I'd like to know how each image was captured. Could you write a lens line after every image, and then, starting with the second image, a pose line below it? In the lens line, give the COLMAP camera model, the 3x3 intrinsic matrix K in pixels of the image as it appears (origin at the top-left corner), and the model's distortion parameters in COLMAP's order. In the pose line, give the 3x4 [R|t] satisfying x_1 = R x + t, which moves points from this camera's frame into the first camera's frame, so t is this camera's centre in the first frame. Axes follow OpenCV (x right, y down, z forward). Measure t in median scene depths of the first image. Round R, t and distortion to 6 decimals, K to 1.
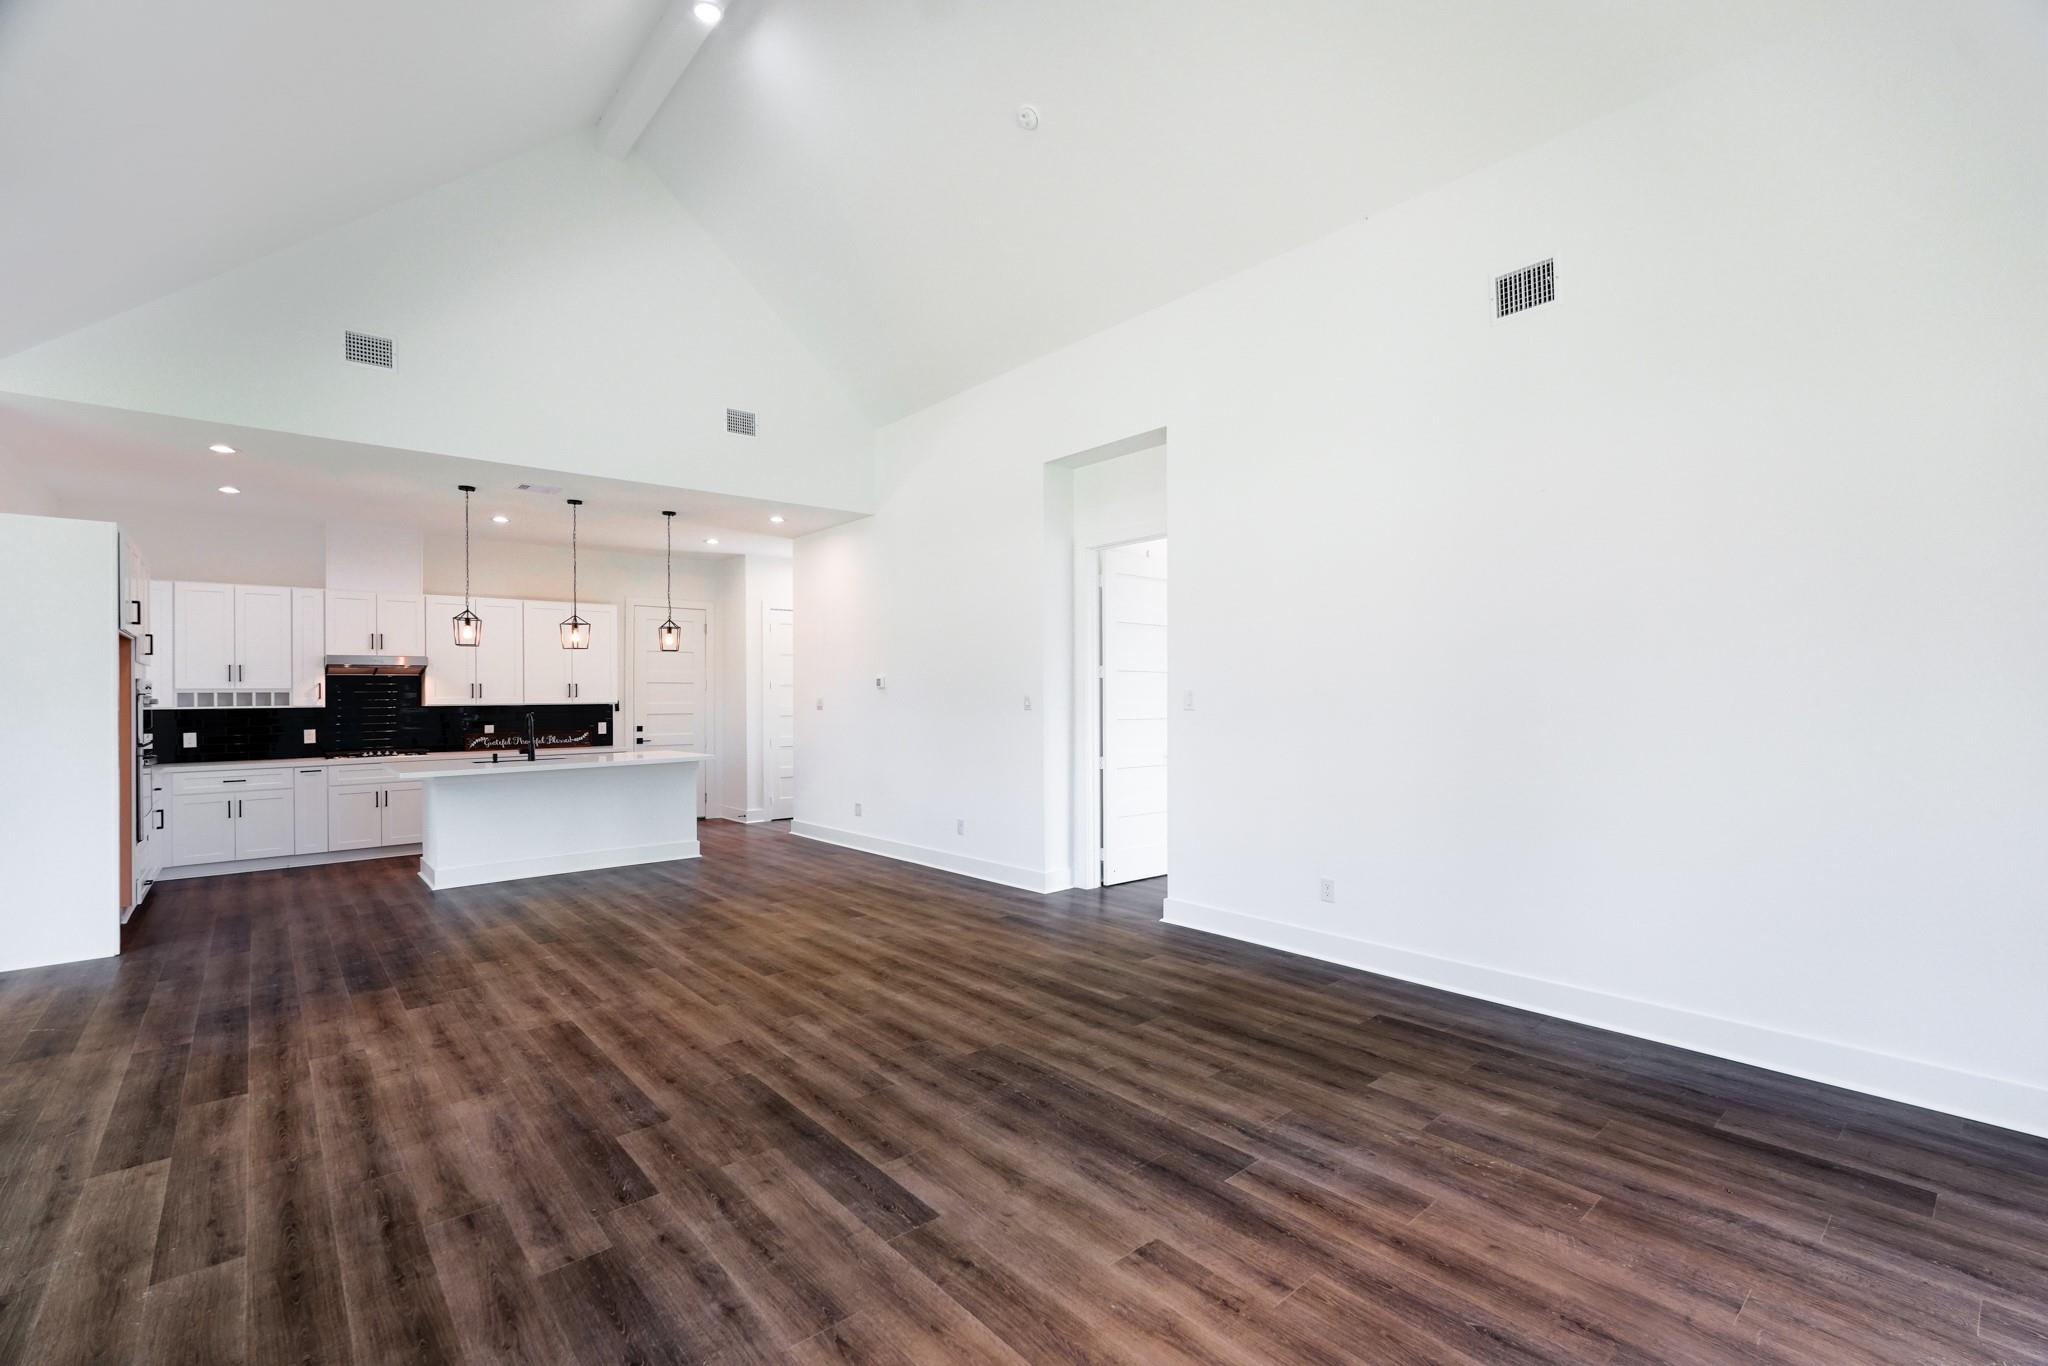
lens RADIAL K [[900.3, 0, 1023.5], [0, 900.3, 694.0], [0, 0, 1]] dist [-0.015865, 0.008458]
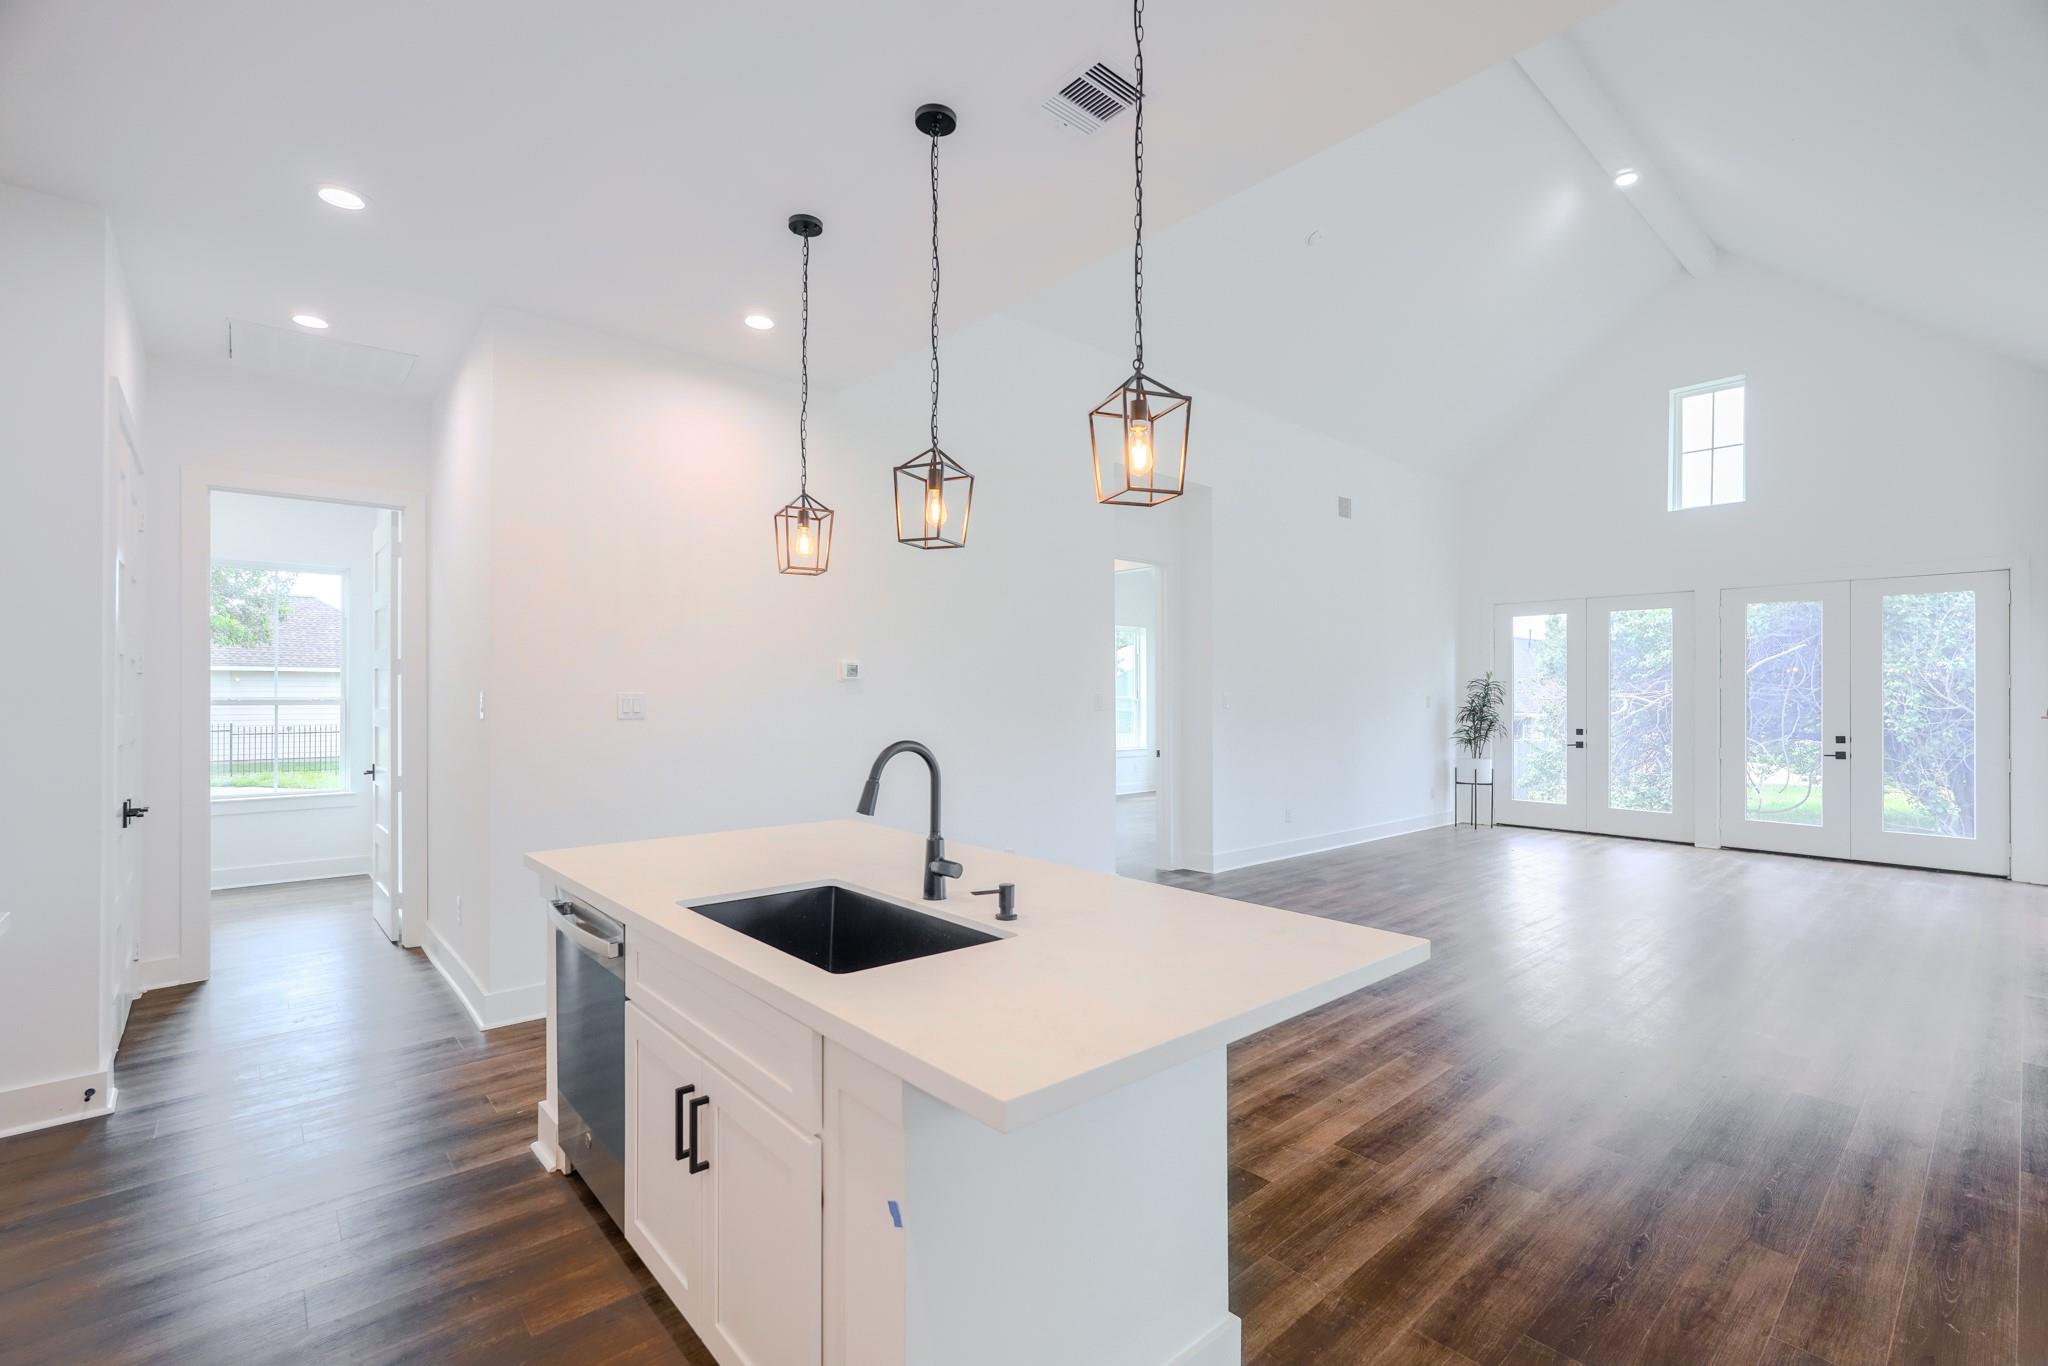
lens RADIAL K [[900.3, 0, 1023.5], [0, 900.3, 694.0], [0, 0, 1]] dist [-0.015865, 0.008458]
pose [[-0.015520, 0.009812, 0.999831, -1.147844], [-0.006756, 0.999928, -0.009917, 0.012822], [-0.999857, -0.006909, -0.015453, 1.320627]]
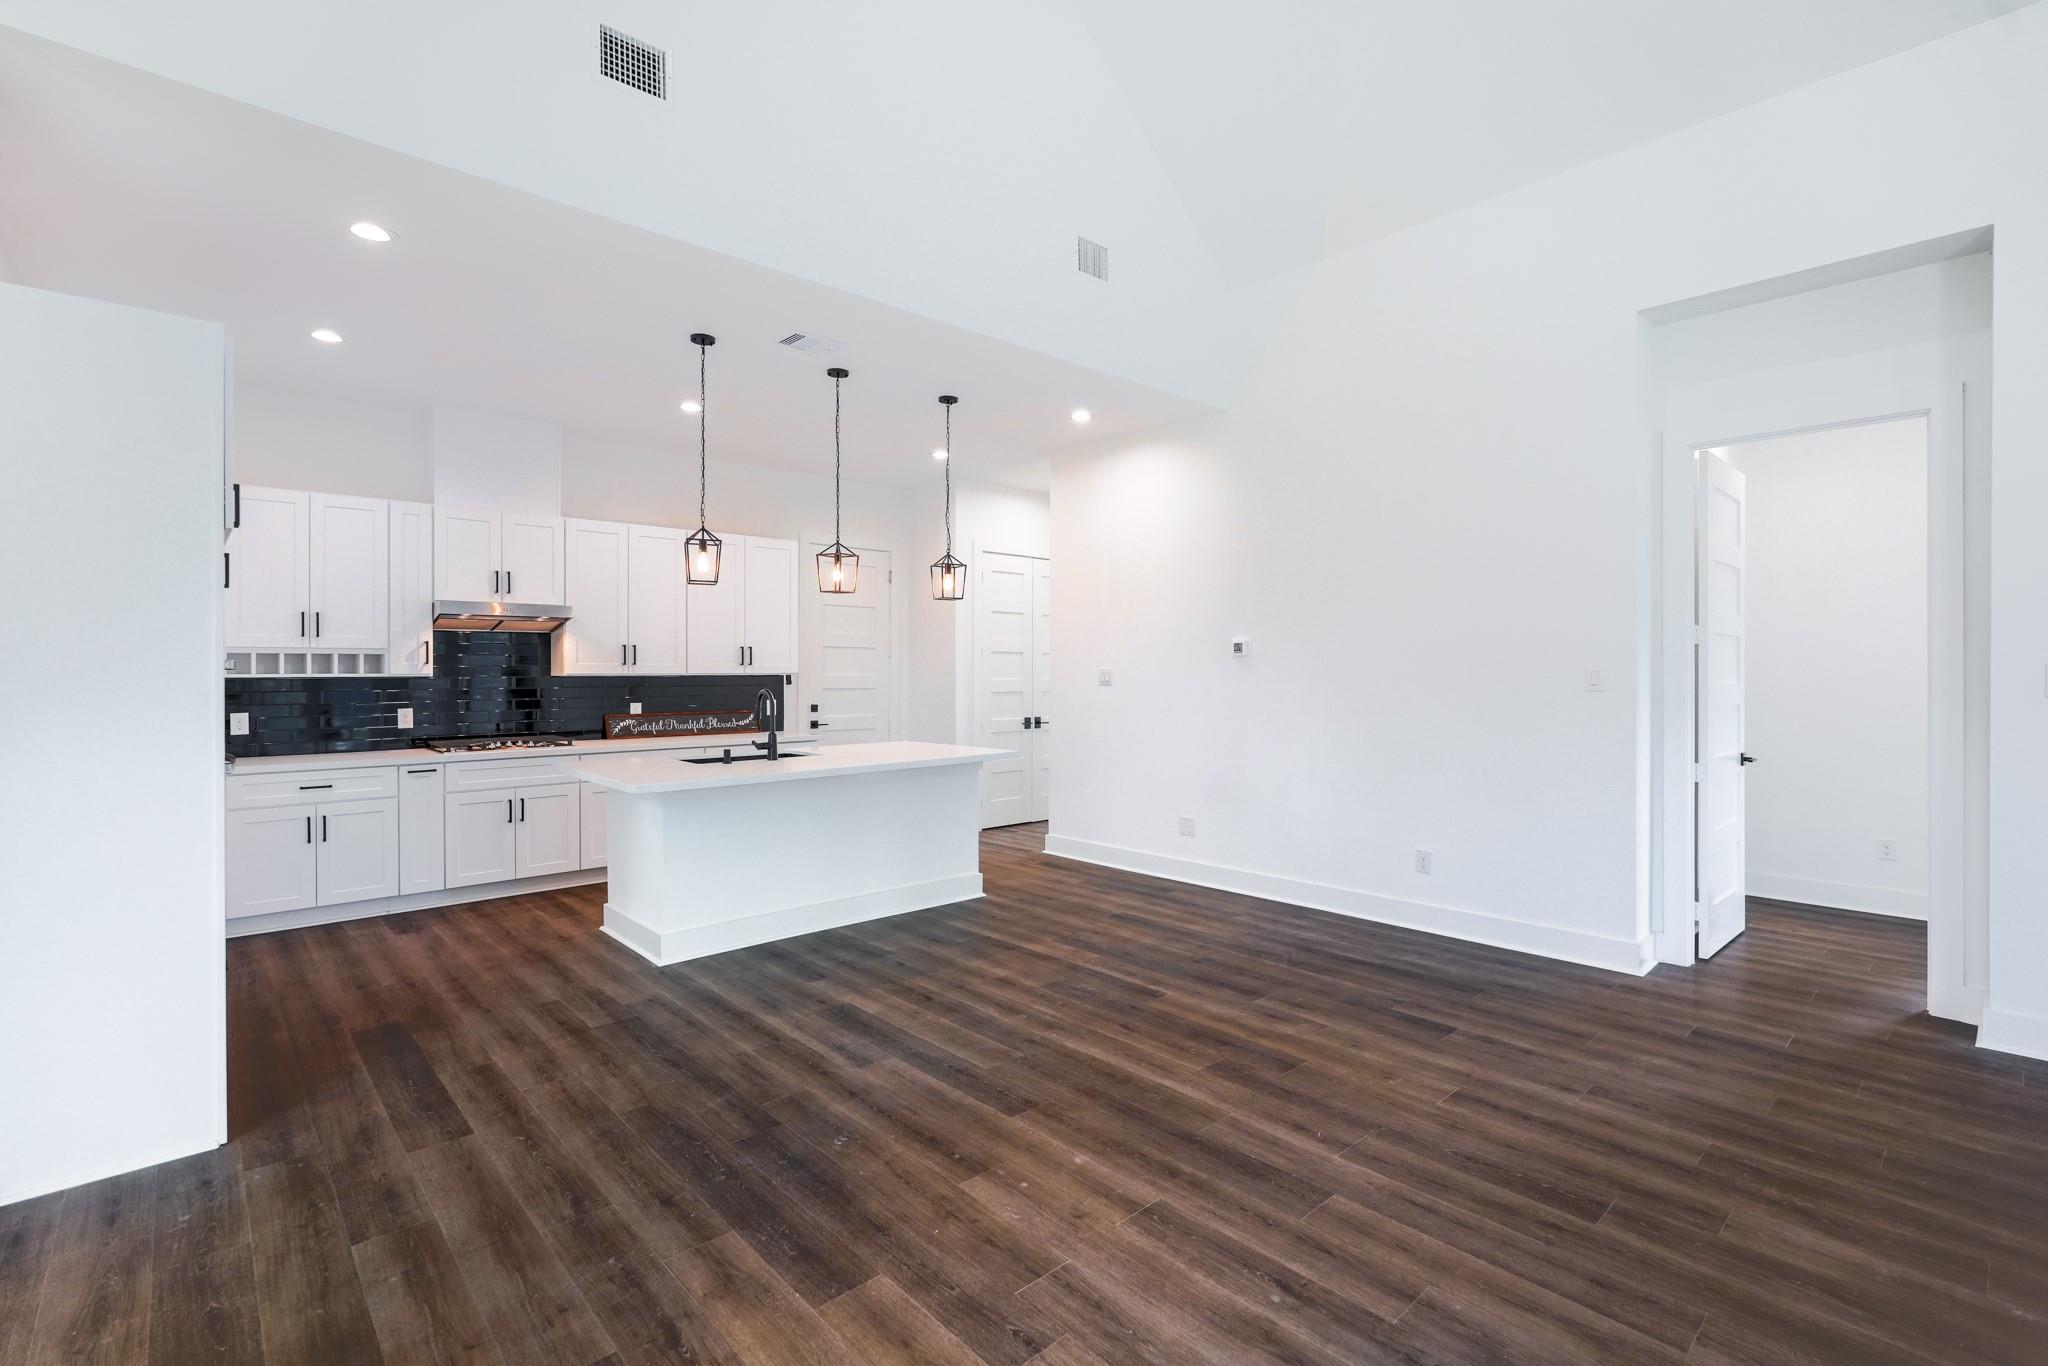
lens RADIAL K [[929.5, 0, 1020.3], [0, 929.5, 676.0], [0, 0, 1]] dist [-0.017291, 0.009820]
pose [[0.999506, 0.009296, 0.030030, -0.522227], [-0.009600, 0.999904, 0.010001, 0.004566], [-0.029935, -0.010285, 0.999499, 0.412386]]
